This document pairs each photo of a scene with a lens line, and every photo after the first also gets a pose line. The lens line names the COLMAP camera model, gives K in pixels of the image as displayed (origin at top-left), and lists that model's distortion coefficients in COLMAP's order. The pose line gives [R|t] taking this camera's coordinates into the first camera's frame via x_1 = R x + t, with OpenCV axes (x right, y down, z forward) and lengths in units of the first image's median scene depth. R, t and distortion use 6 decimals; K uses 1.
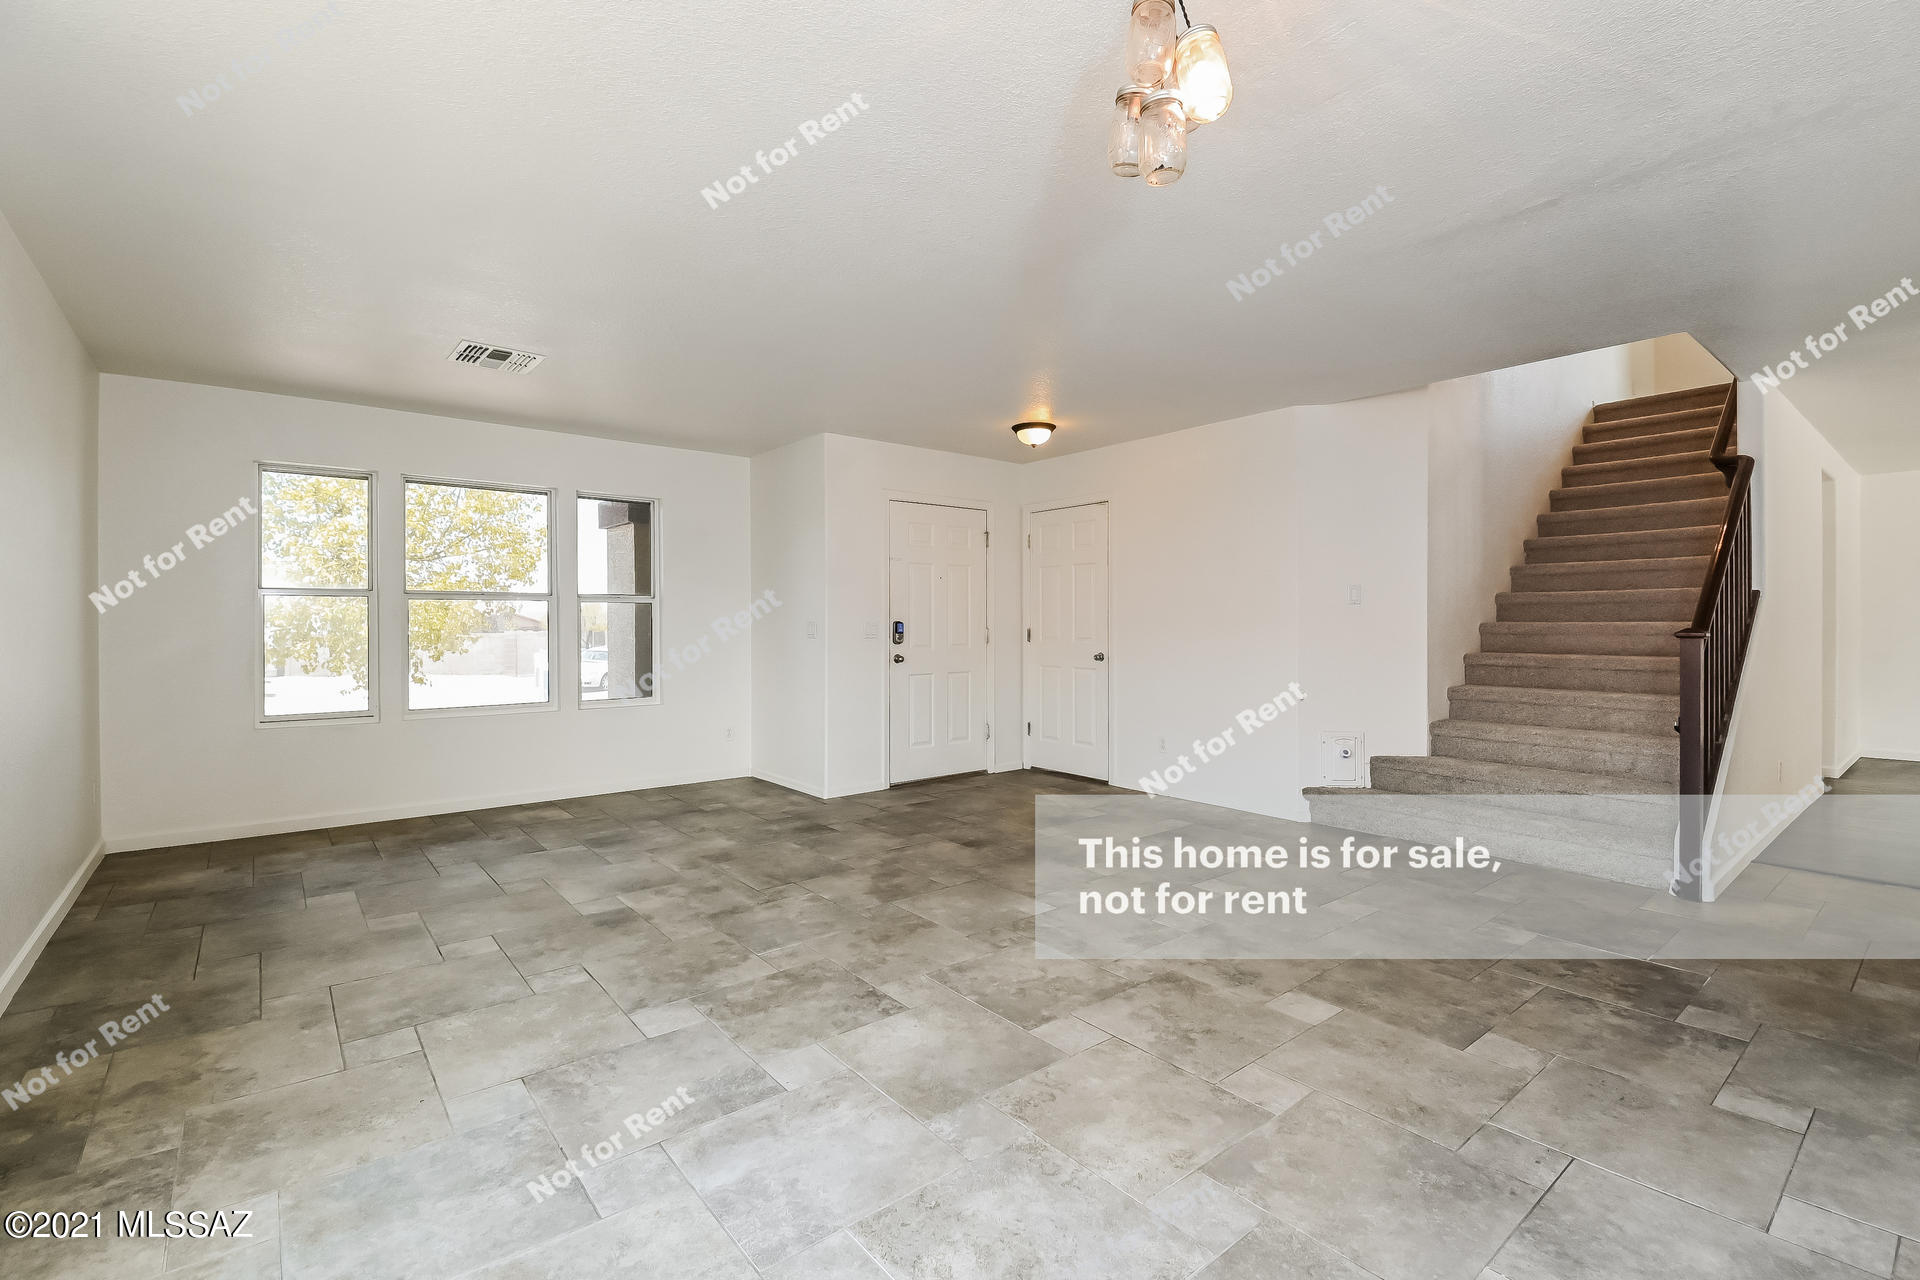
lens RADIAL K [[844.2, 0, 960.0], [0, 844.2, 629.5], [0, 0, 1]] dist [0.004334, -0.001674]
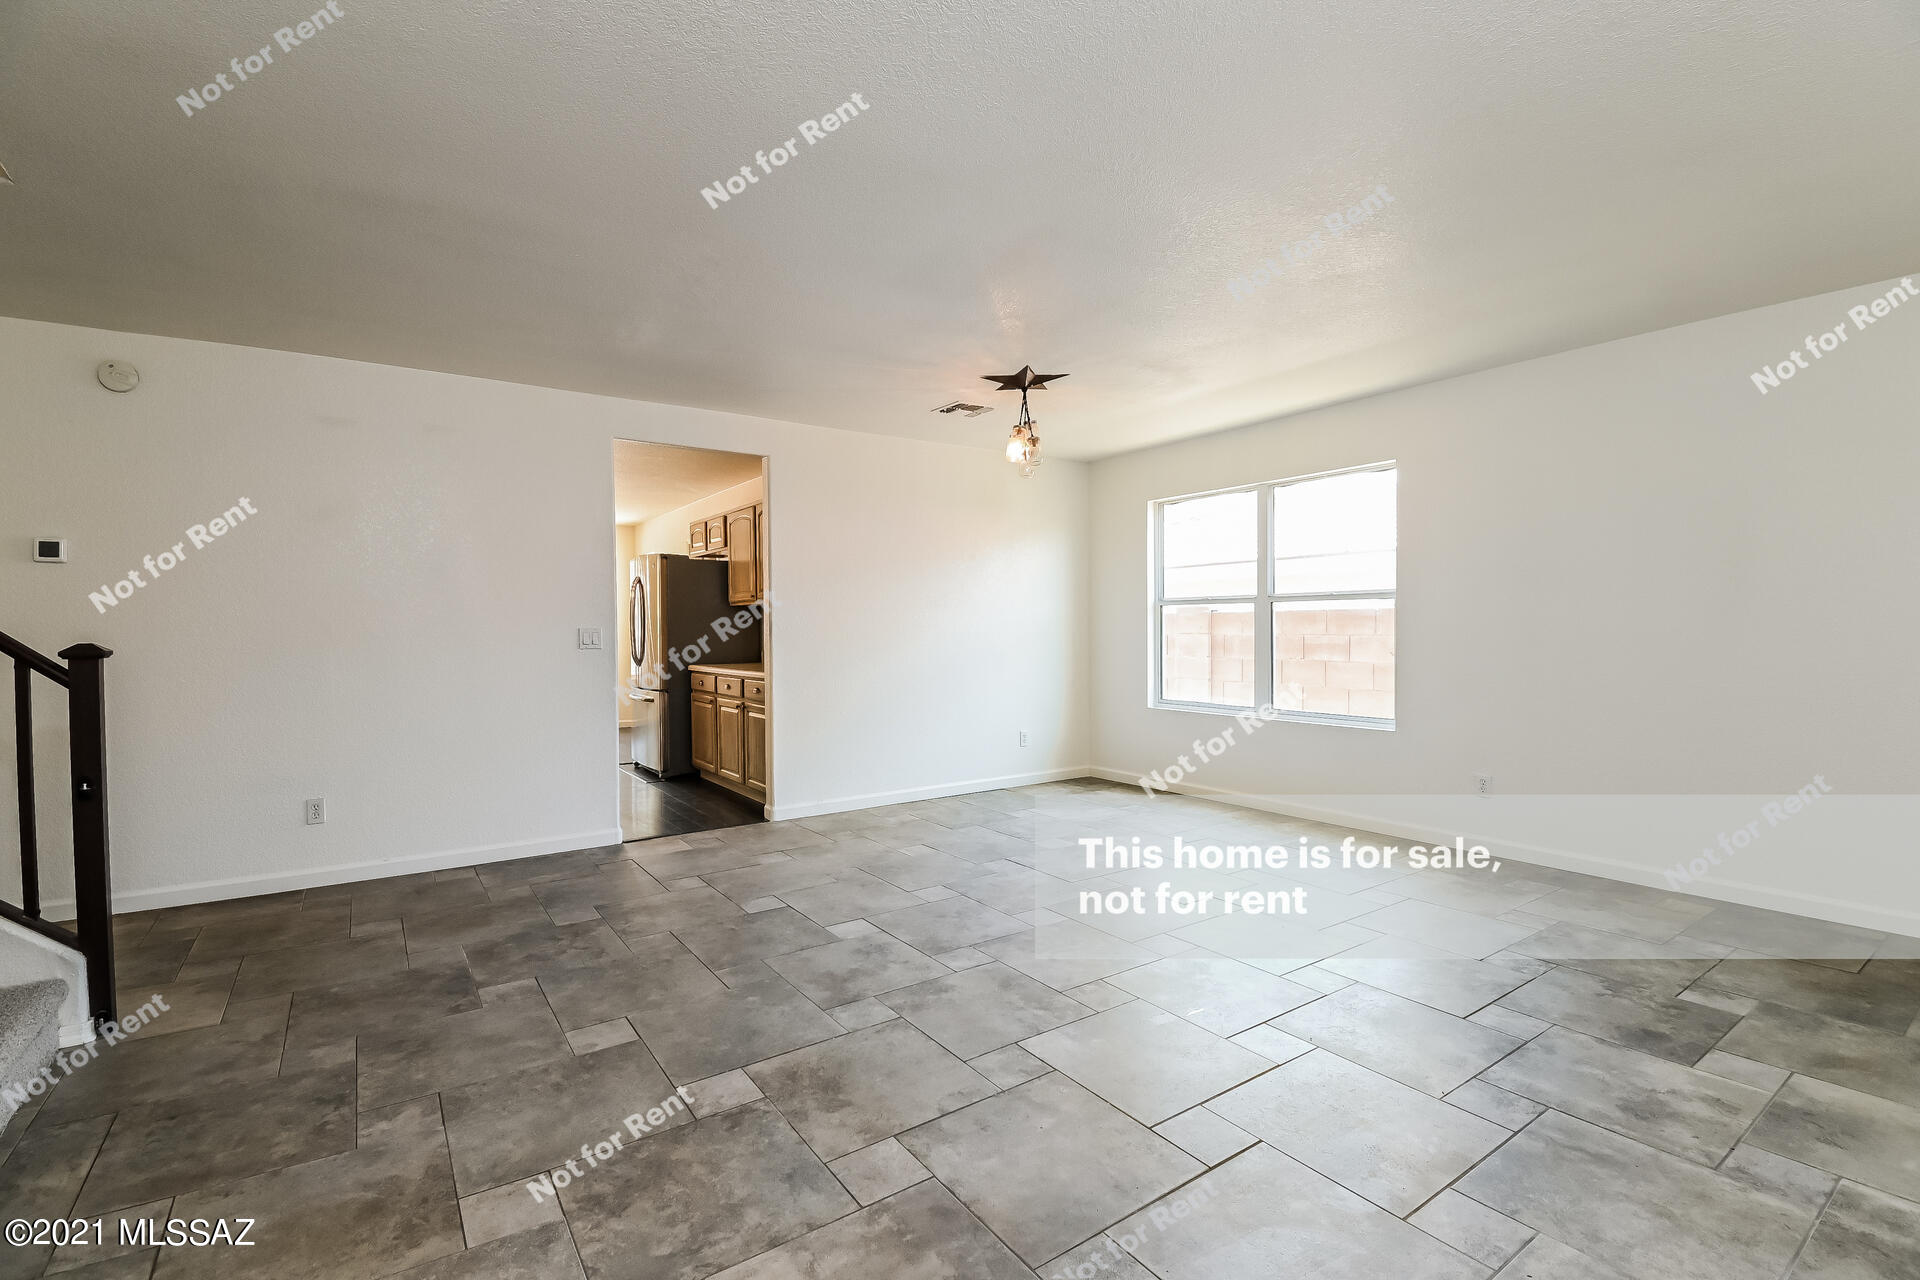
lens RADIAL K [[844.2, 0, 960.7], [0, 844.2, 637.1], [0, 0, 1]] dist [0.004334, -0.001674]
pose [[-0.997251, 0.007904, 0.073671, 0.140834], [0.009528, 0.999719, 0.021712, -0.020494], [-0.073479, 0.022354, -0.997046, 2.185365]]
